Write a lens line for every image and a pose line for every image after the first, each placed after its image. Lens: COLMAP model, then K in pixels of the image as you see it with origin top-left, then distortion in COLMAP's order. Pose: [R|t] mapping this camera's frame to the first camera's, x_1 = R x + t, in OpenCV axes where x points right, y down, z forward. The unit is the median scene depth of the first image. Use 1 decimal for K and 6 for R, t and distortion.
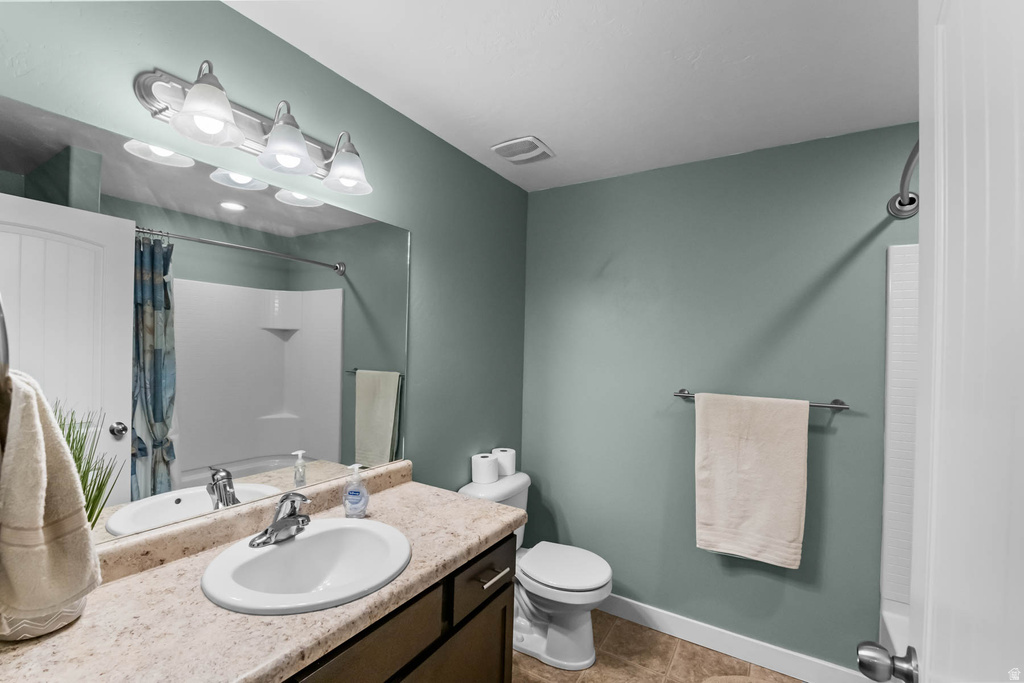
lens RADIAL K [[446.3, 0, 497.3], [0, 446.3, 341.6], [0, 0, 1]] dist [-0.003950, -0.004267]
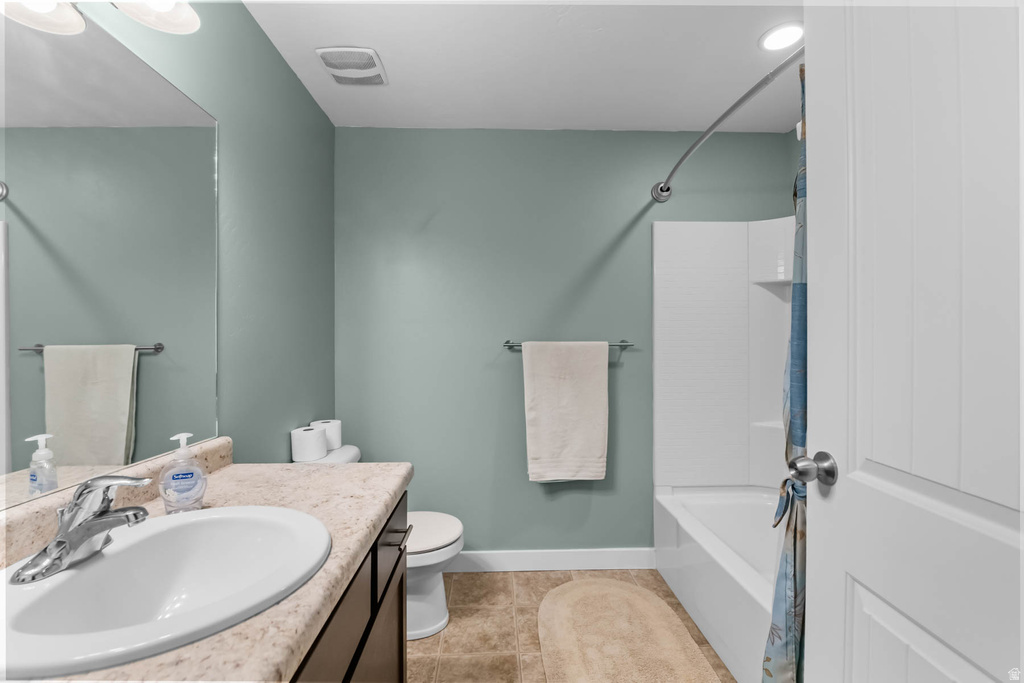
lens RADIAL K [[446.3, 0, 506.1], [0, 446.3, 343.1], [0, 0, 1]] dist [-0.003950, -0.004267]
pose [[0.822462, -0.025341, 0.568255, -0.231805], [0.016744, 0.999653, 0.020344, 0.106765], [-0.568573, -0.007217, 0.822601, 0.142527]]
